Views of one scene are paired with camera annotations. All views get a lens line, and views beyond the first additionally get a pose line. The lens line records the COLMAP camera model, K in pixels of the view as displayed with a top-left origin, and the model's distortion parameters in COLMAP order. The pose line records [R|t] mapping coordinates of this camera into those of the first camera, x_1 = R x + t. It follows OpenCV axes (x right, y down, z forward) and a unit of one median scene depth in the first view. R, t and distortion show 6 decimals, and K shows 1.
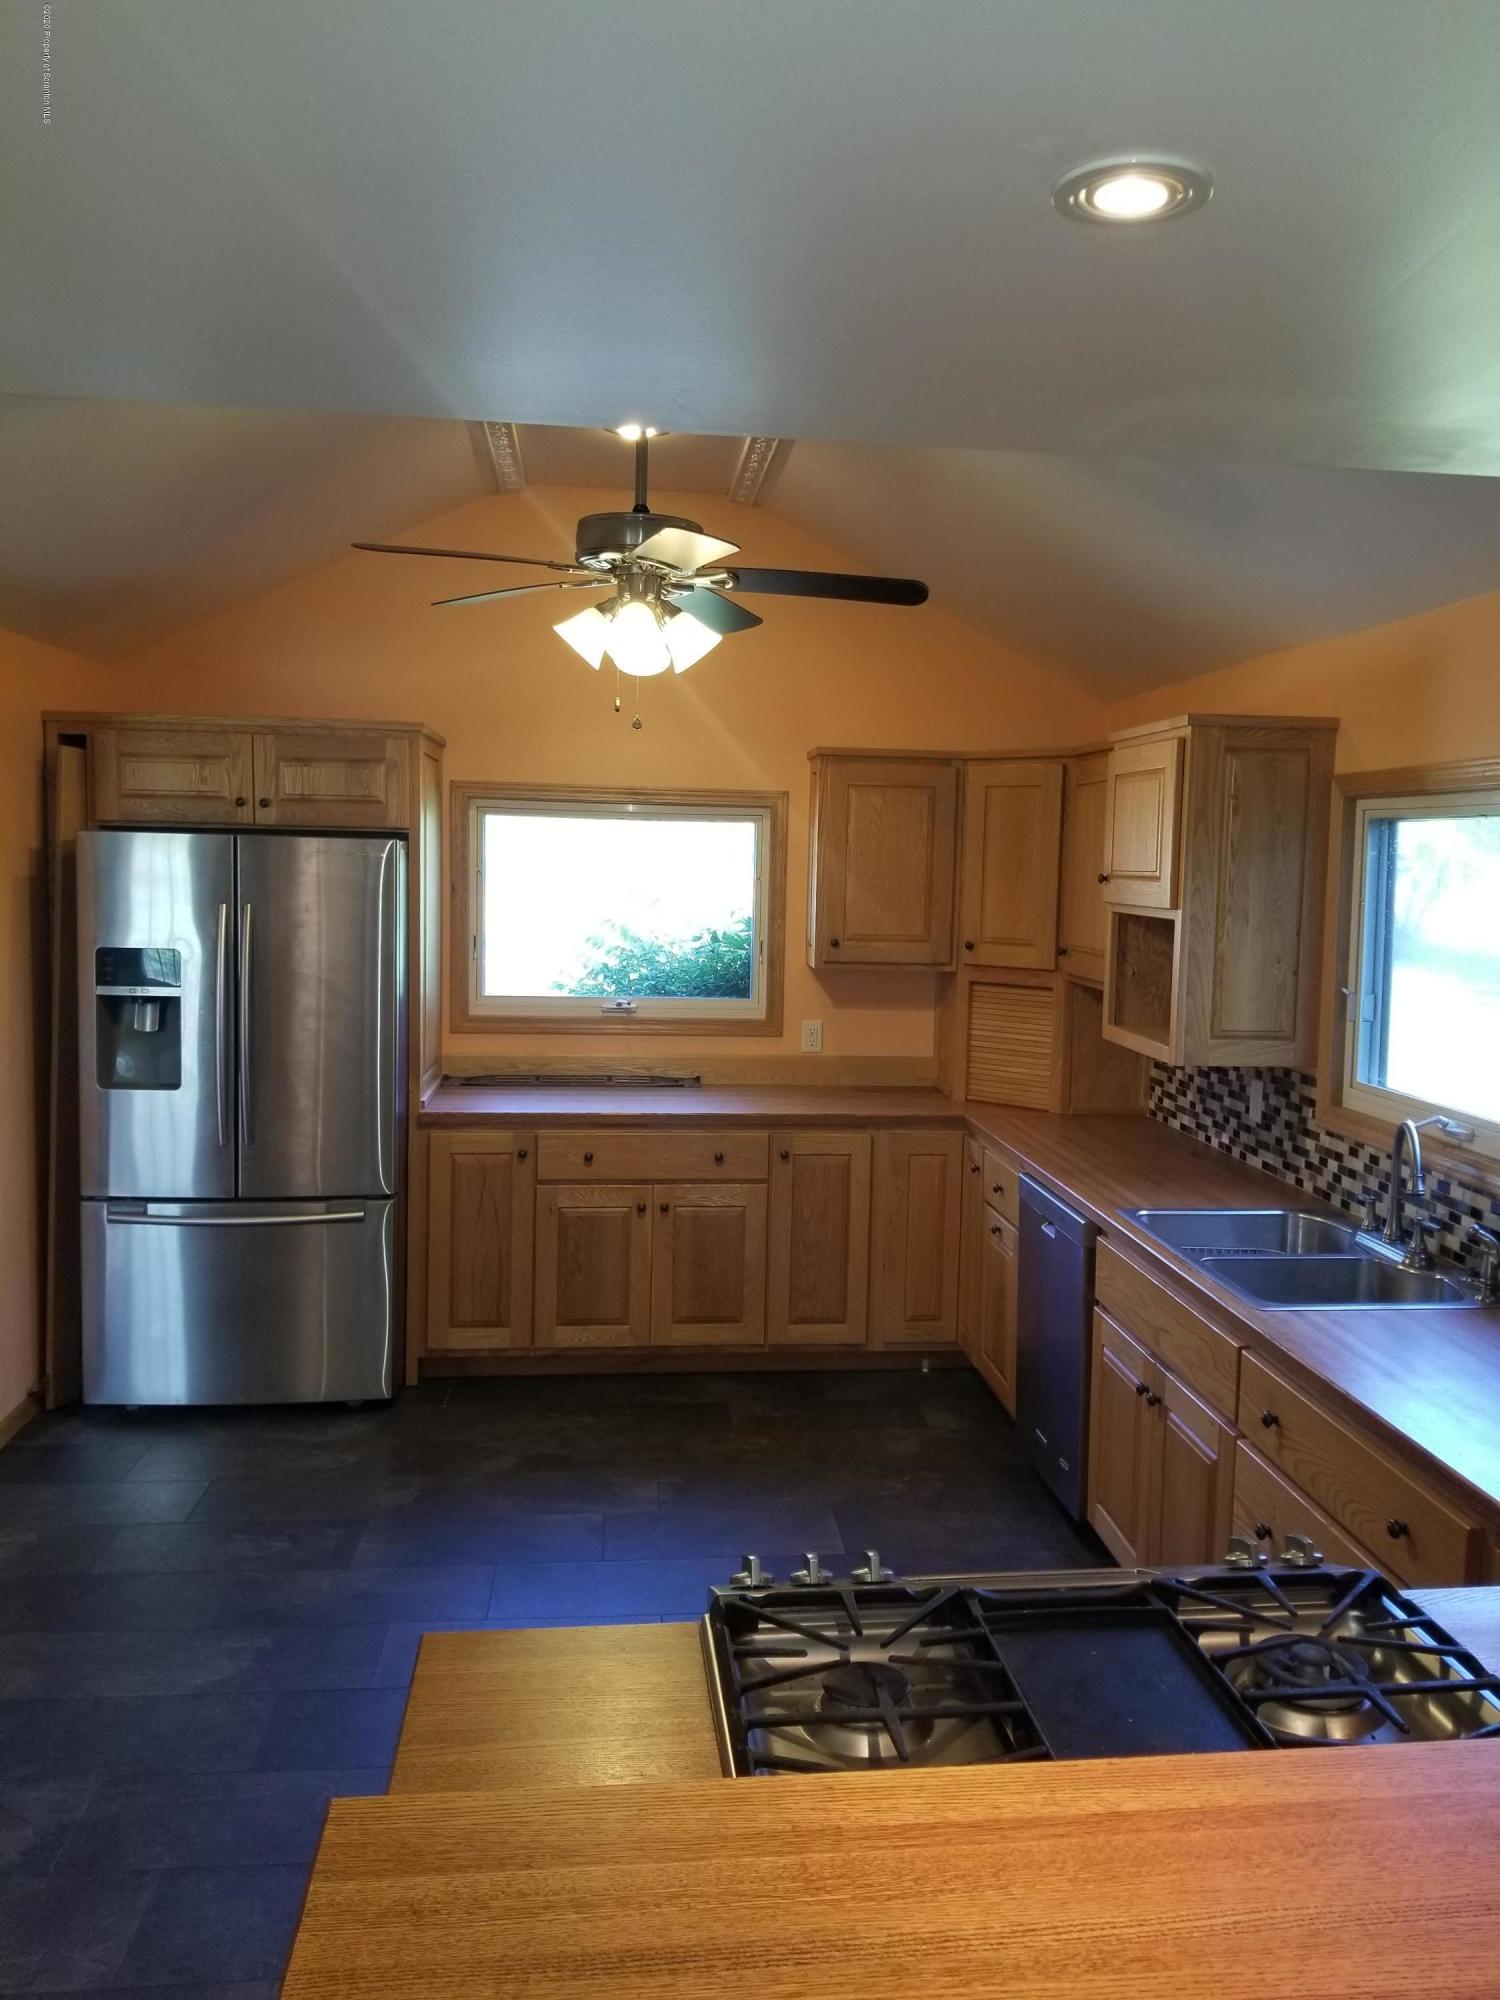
lens RADIAL K [[1566.2, 0, 818.0], [0, 1566.2, 988.5], [0, 0, 1]] dist [0.094172, -0.160645]
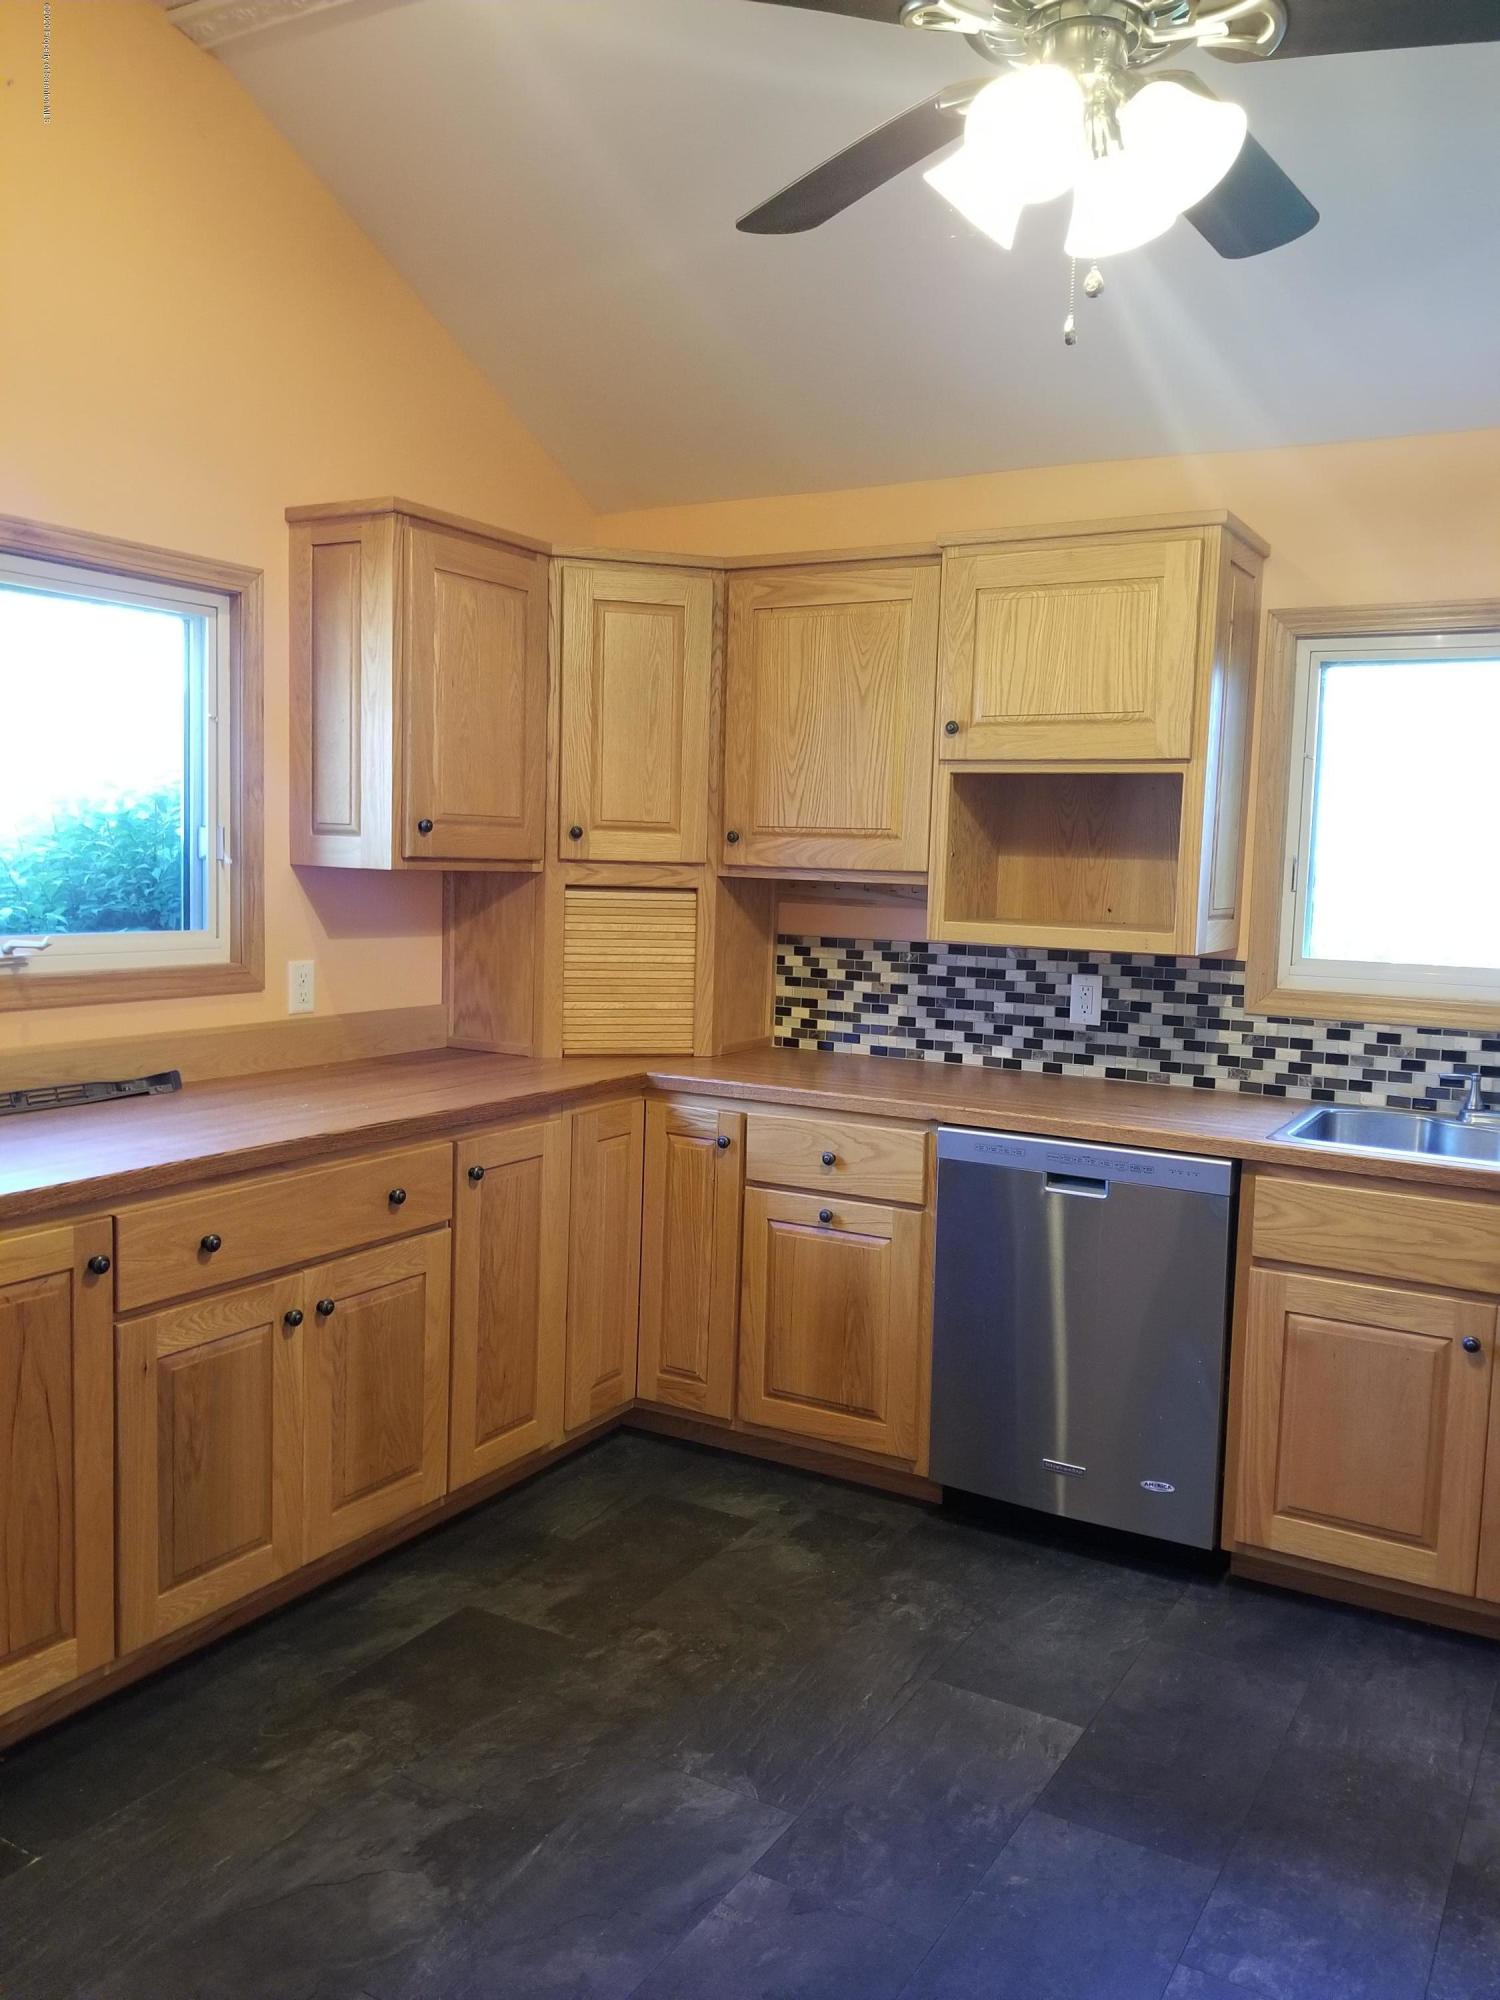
lens RADIAL K [[1566.2, 0, 818.0], [0, 1566.2, 988.5], [0, 0, 1]] dist [0.094172, -0.160645]
pose [[0.595262, -0.079213, 0.799618, -0.423227], [0.053213, 0.996831, 0.059135, 0.006557], [-0.801768, 0.007349, 0.597591, 0.534587]]
